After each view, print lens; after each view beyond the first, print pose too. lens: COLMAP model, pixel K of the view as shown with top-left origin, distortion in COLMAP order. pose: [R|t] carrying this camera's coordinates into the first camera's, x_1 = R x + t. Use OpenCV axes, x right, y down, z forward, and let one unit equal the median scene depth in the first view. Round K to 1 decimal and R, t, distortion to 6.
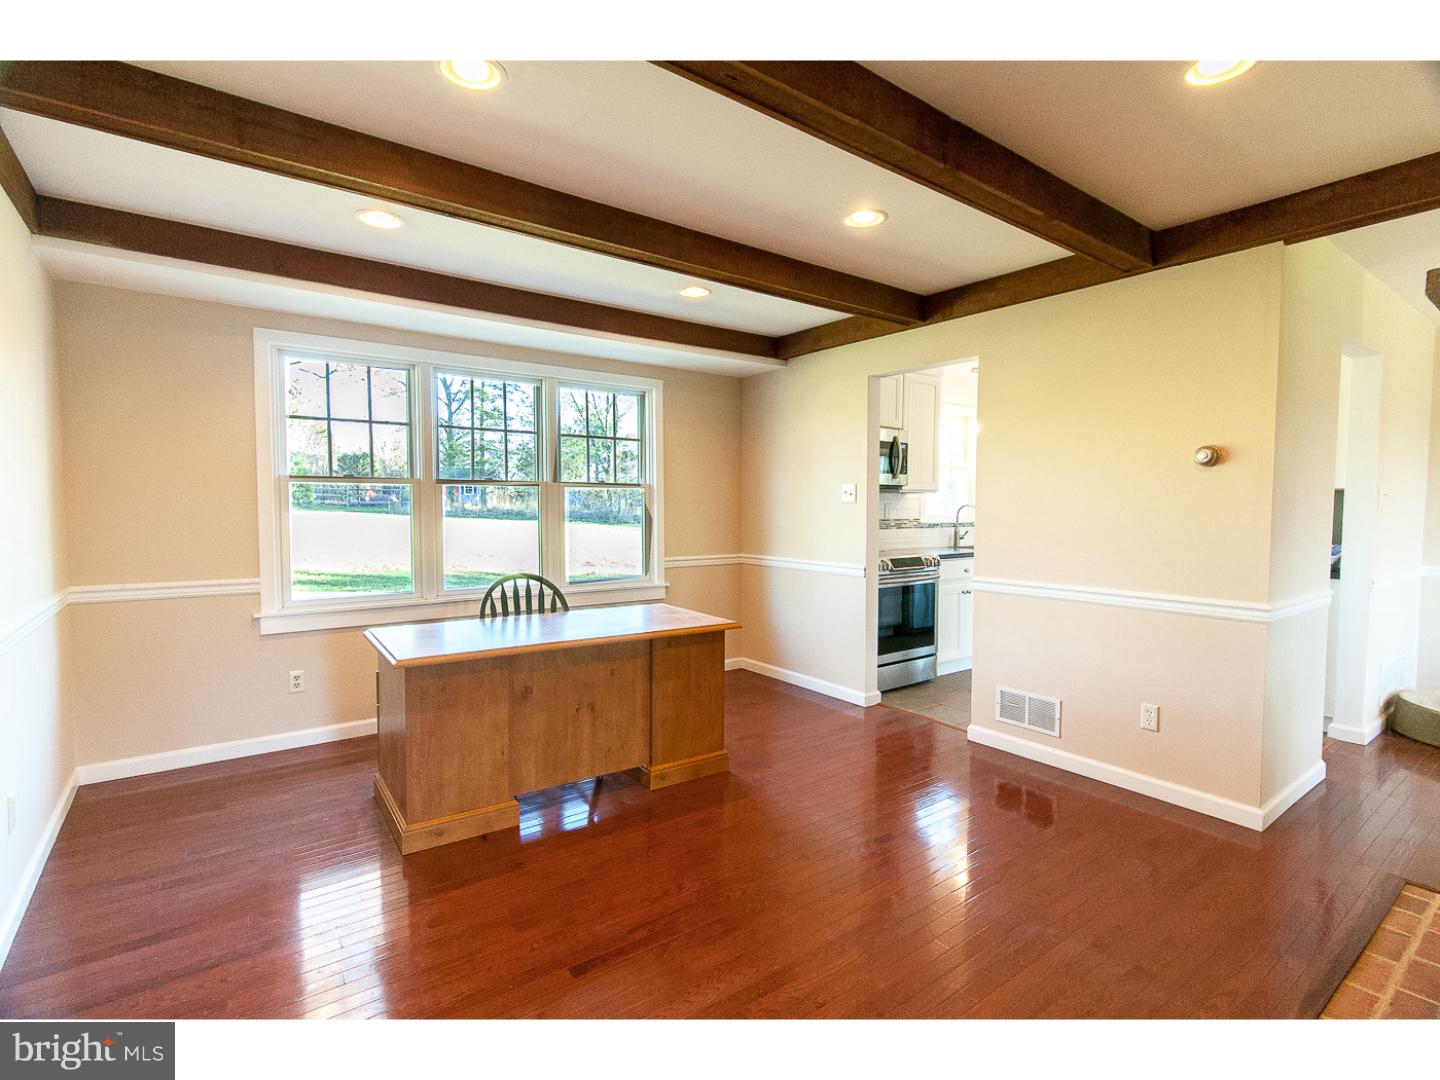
lens RADIAL K [[715.2, 0, 721.7], [0, 715.2, 540.4], [0, 0, 1]] dist [0.007372, -0.001647]
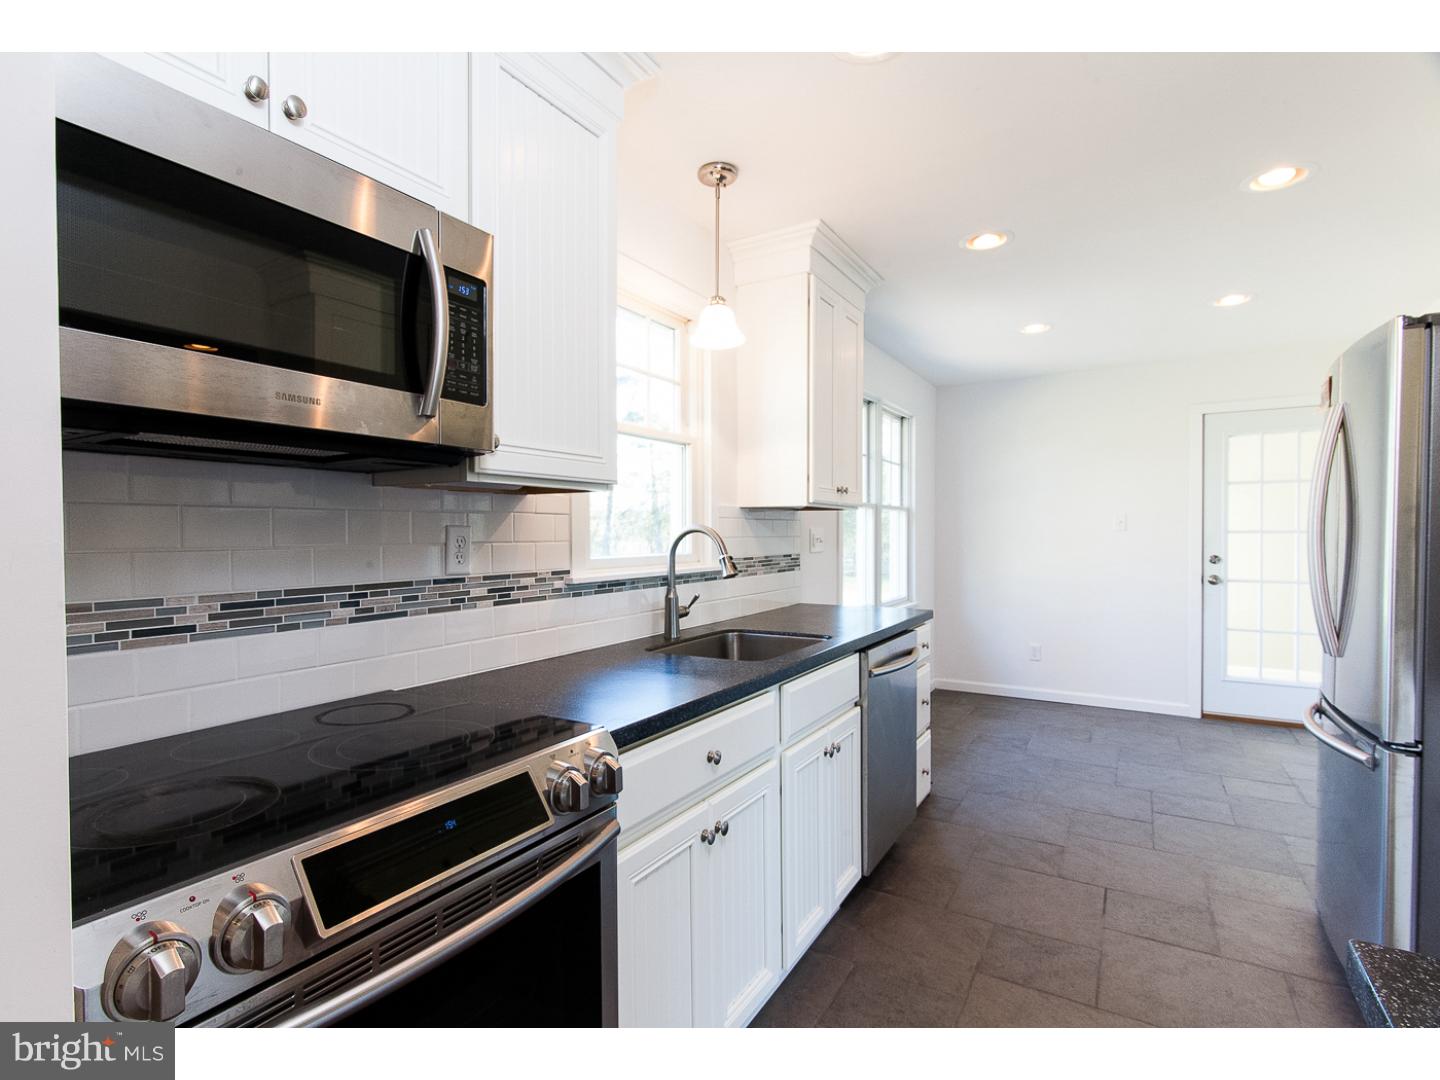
lens RADIAL K [[715.2, 0, 698.0], [0, 715.2, 544.9], [0, 0, 1]] dist [0.007372, -0.001647]
pose [[0.932013, -0.027352, 0.361390, 0.209206], [0.044032, 0.998307, -0.037999, -0.026251], [-0.359739, 0.051328, 0.931640, 0.653239]]
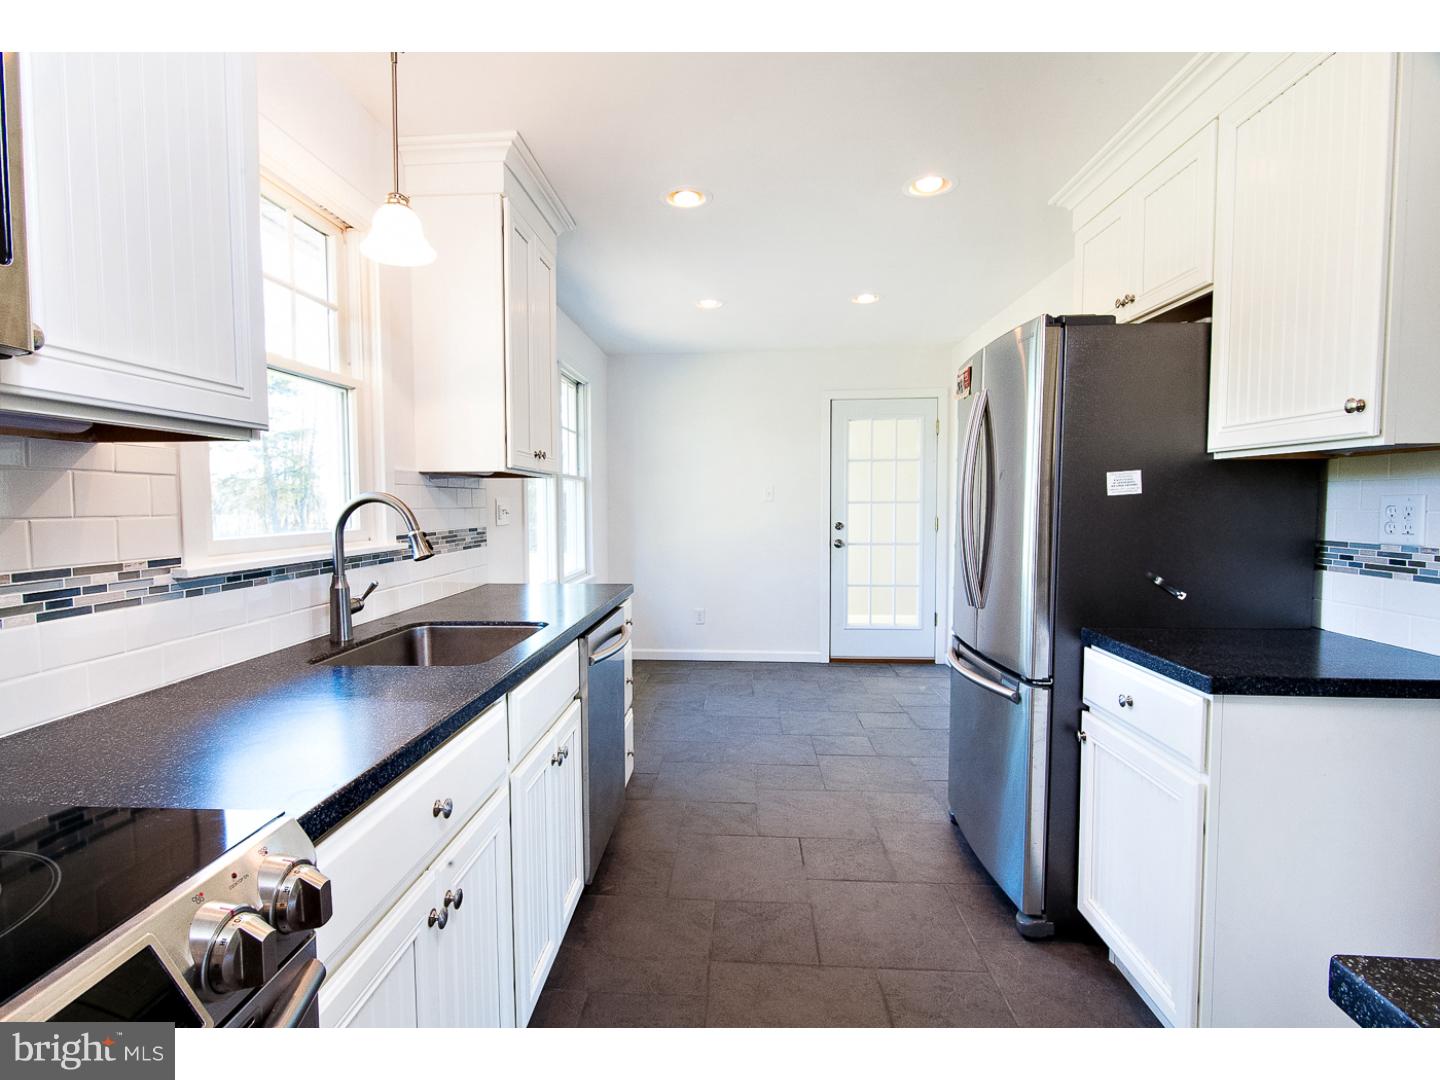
lens RADIAL K [[715.2, 0, 685.6], [0, 715.2, 542.9], [0, 0, 1]] dist [0.007372, -0.001647]
pose [[0.668077, -0.062941, 0.741426, 0.212621], [0.065954, 0.997503, 0.025251, -0.029842], [-0.741164, 0.032030, 0.670560, 0.718110]]
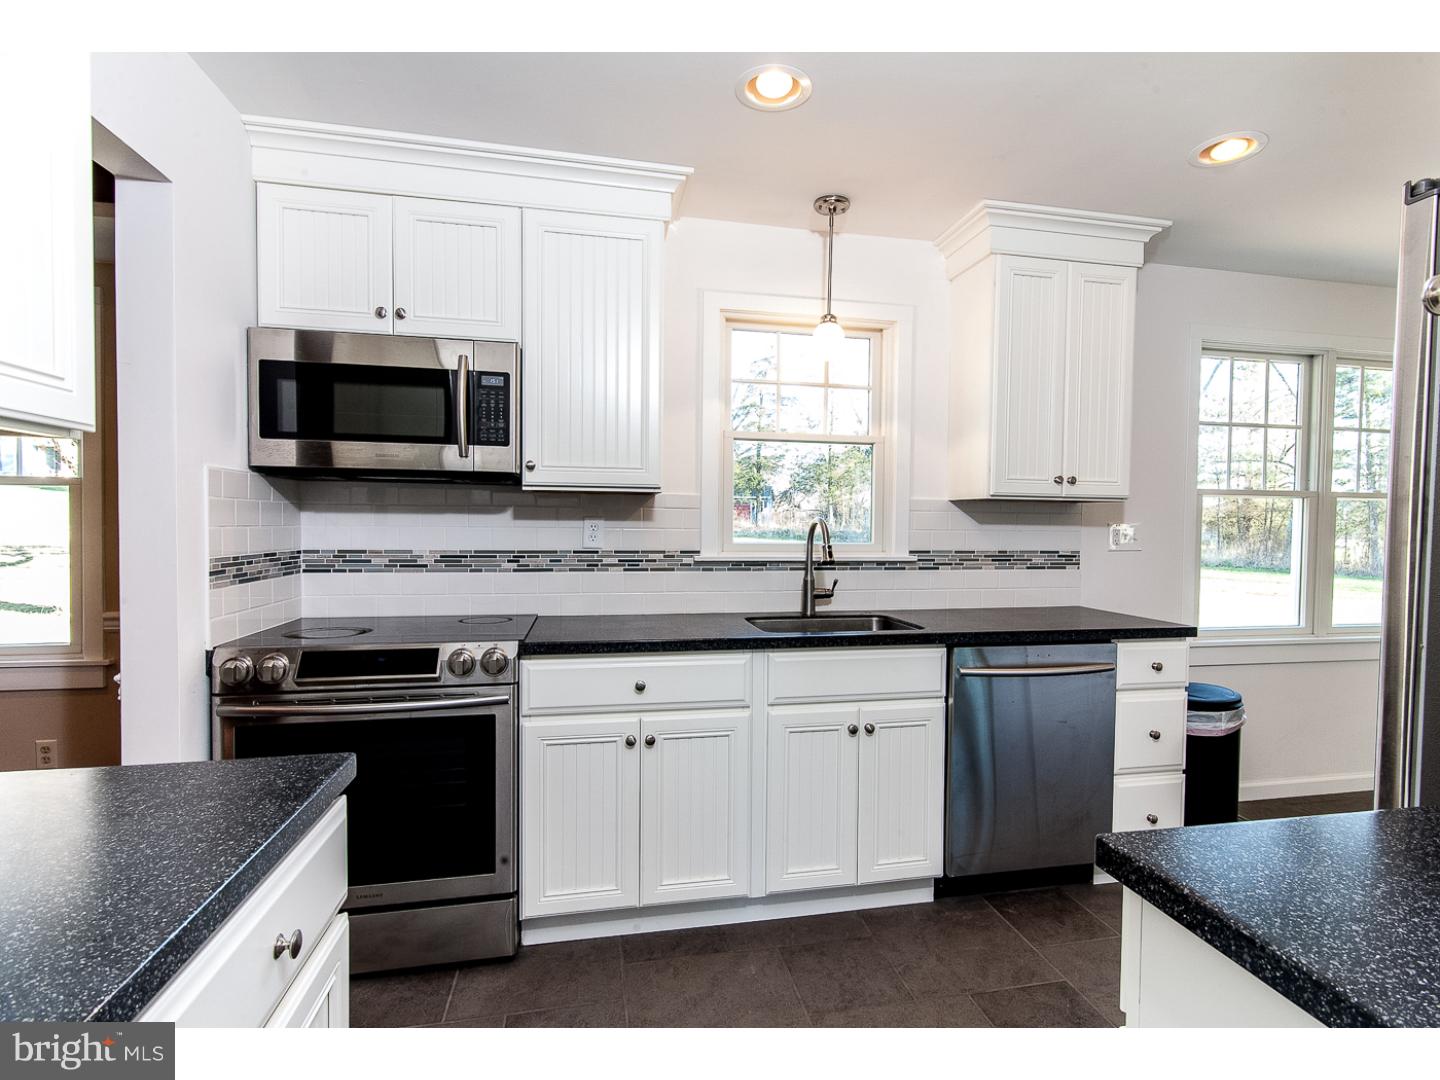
lens RADIAL K [[715.2, 0, 747.2], [0, 715.2, 530.4], [0, 0, 1]] dist [0.007372, -0.001647]
pose [[0.906126, -0.005904, -0.422967, 0.498281], [-0.021654, 0.997944, -0.060320, -0.015931], [0.422453, 0.063816, 0.904135, 0.596357]]
